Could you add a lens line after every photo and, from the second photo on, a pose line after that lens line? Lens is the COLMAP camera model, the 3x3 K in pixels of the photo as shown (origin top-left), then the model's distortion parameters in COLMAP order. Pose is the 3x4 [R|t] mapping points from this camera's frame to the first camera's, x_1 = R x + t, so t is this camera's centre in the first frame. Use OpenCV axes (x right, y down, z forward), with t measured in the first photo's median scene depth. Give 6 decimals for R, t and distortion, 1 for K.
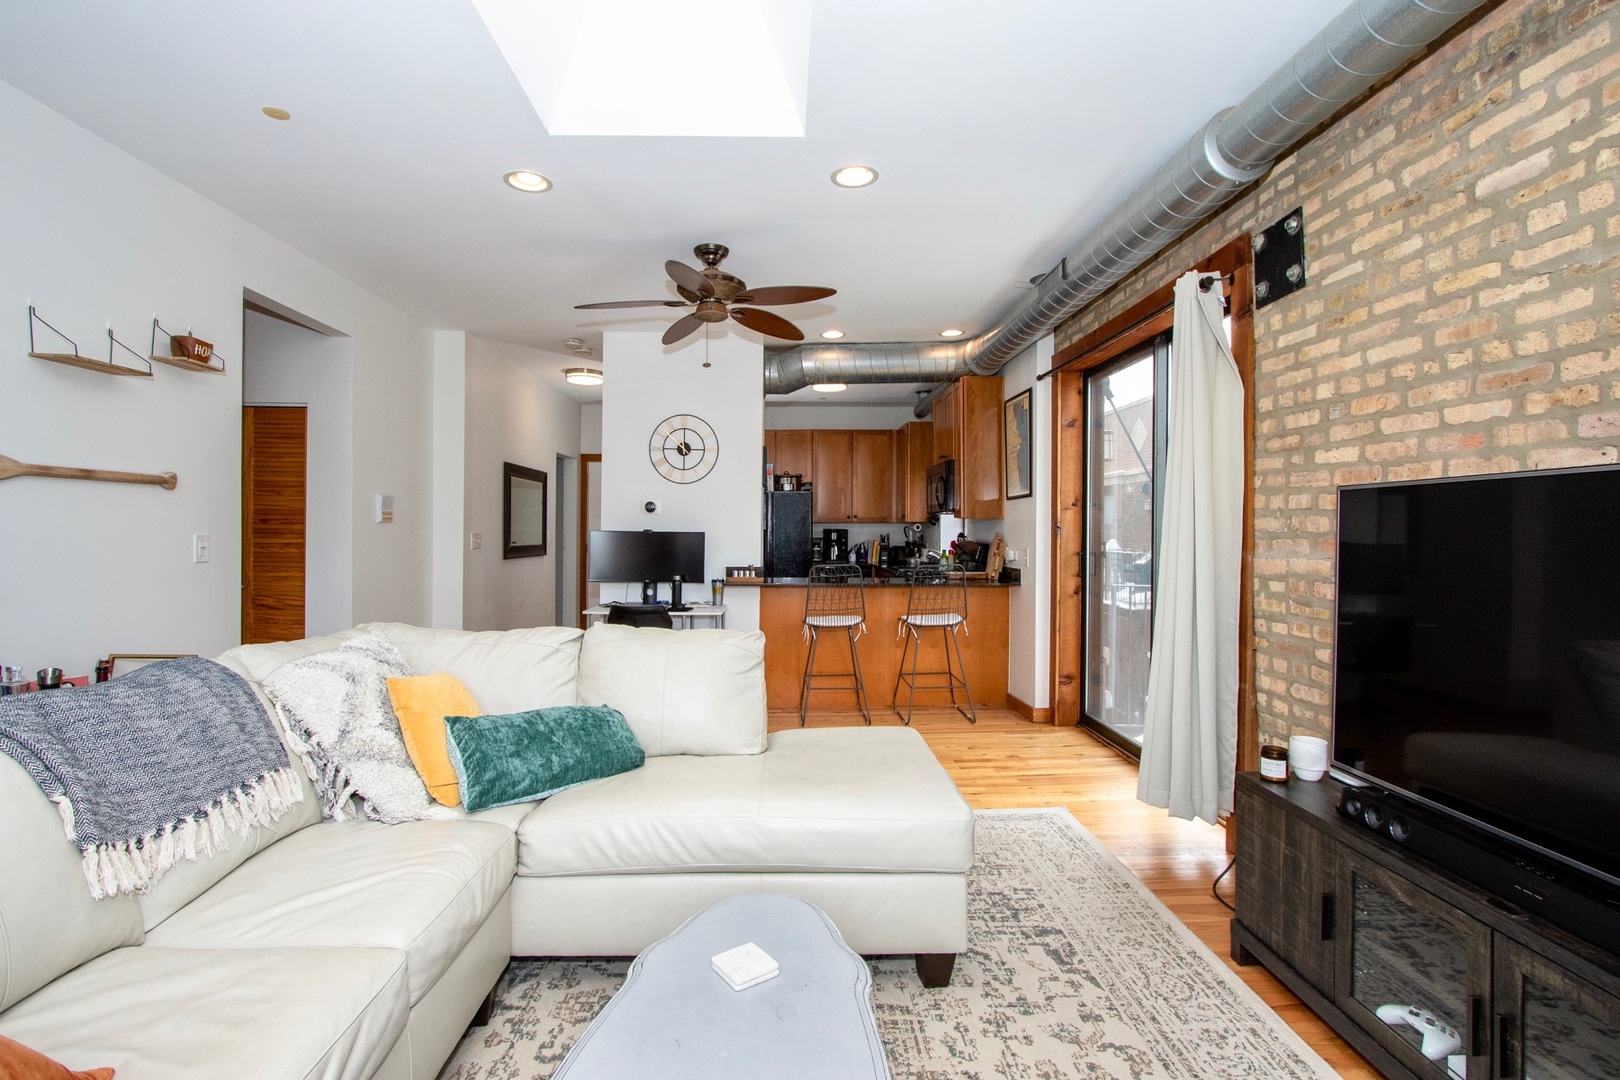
lens RADIAL K [[750.2, 0, 775.0], [0, 750.2, 532.9], [0, 0, 1]] dist [-0.012978, 0.000962]
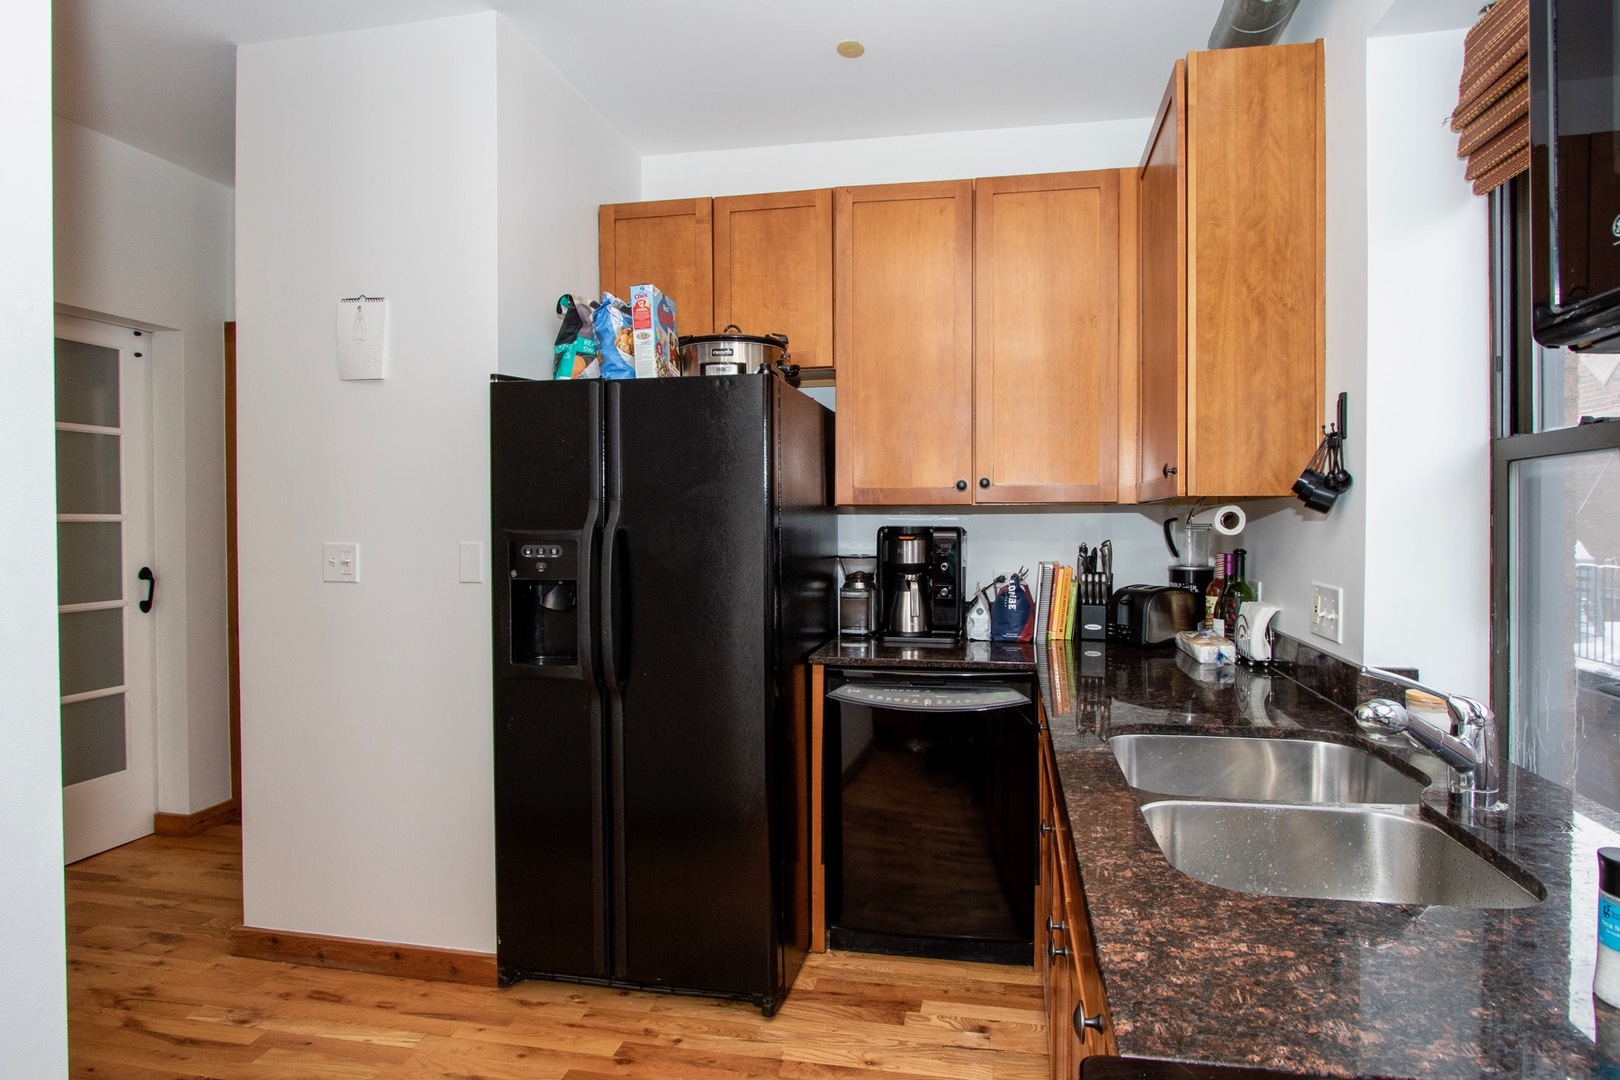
lens RADIAL K [[788.1, 0, 885.4], [0, 788.1, 528.8], [0, 0, 1]] dist [-0.003475, 0.001166]
pose [[0.989131, -0.004643, -0.146967, 0.358684], [0.005246, 0.999979, 0.003717, -0.019304], [0.146946, -0.004448, 0.989134, 2.221206]]
